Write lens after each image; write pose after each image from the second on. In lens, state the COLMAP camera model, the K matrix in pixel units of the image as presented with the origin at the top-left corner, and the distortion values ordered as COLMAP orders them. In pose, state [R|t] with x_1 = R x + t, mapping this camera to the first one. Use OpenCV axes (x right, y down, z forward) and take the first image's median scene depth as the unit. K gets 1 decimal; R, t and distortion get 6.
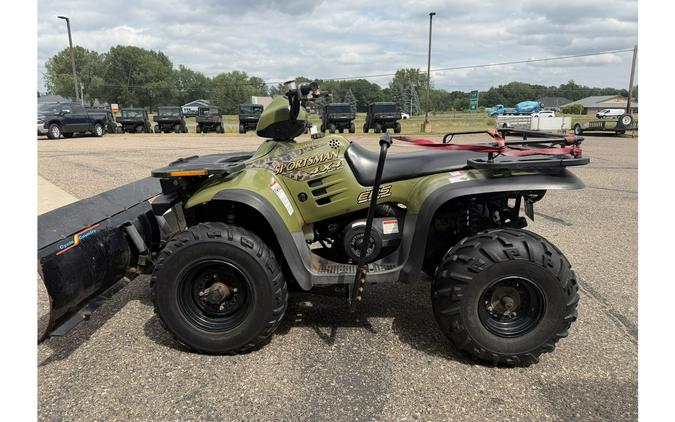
lens RADIAL K [[424.3, 0, 337.5], [0, 424.3, 211.0], [0, 0, 1]] dist [0.034459, -0.053872]
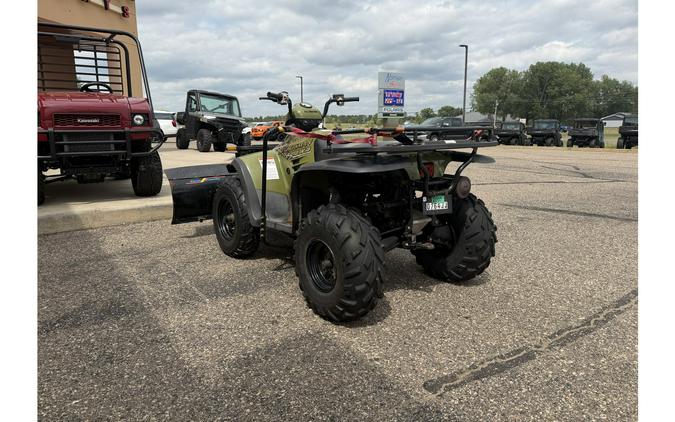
lens RADIAL K [[424.3, 0, 337.5], [0, 424.3, 211.0], [0, 0, 1]] dist [0.034459, -0.053872]
pose [[0.623707, 0.151097, -0.766916, 0.098480], [-0.176451, 0.983030, 0.050174, 0.000068], [0.761482, 0.104029, 0.639783, 0.017489]]
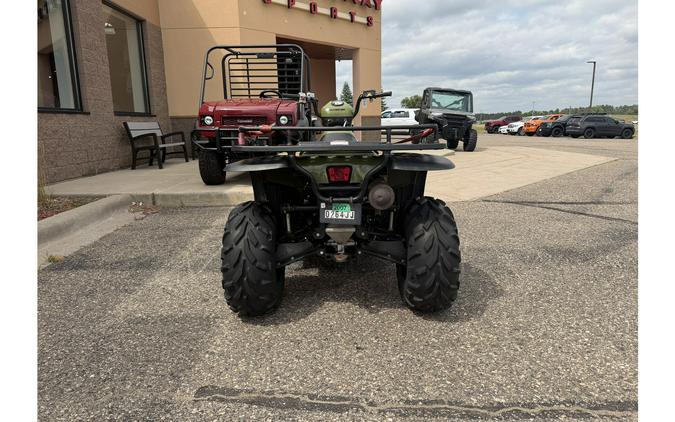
lens RADIAL K [[424.3, 0, 337.5], [0, 424.3, 211.0], [0, 0, 1]] dist [0.034459, -0.053872]
pose [[0.027819, 0.198804, -0.979644, 0.120880], [-0.212645, 0.958769, 0.188529, -0.016118], [0.976733, 0.203072, 0.068947, 0.086373]]
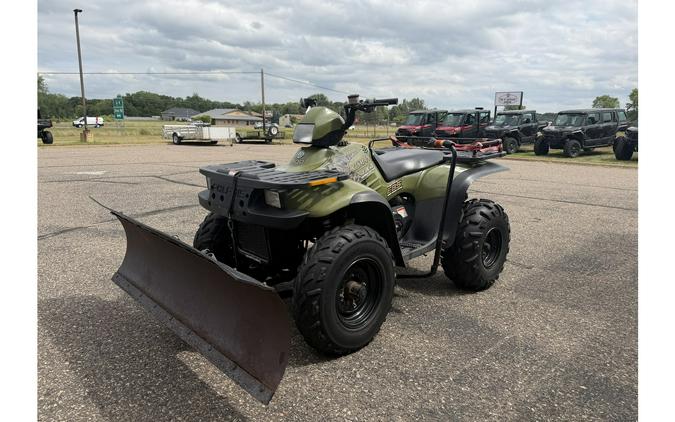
lens RADIAL K [[424.3, 0, 337.5], [0, 424.3, 211.0], [0, 0, 1]] dist [0.034459, -0.053872]
pose [[0.693164, -0.129239, 0.709099, -0.079085], [0.144253, 0.988764, 0.039199, -0.003890], [-0.706197, 0.075119, 0.704019, 0.020527]]
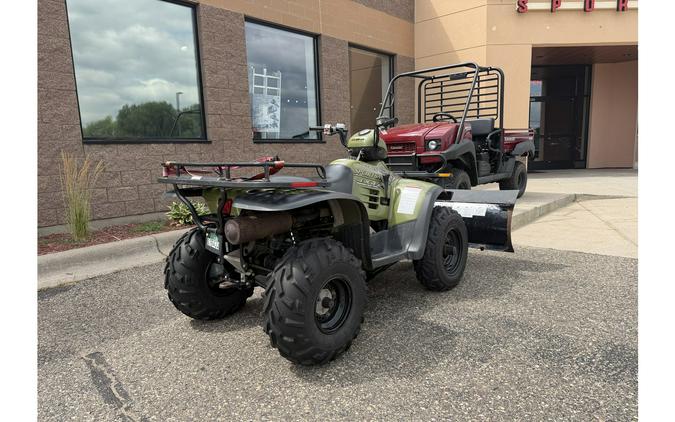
lens RADIAL K [[421.9, 0, 328.1], [0, 421.9, 234.5], [0, 0, 1]] dist [0.017808, -0.030208]
pose [[-0.656444, 0.164407, -0.736241, 0.089913], [-0.139080, 0.932856, 0.332318, -0.034469], [0.741443, 0.320545, -0.589502, 0.161330]]
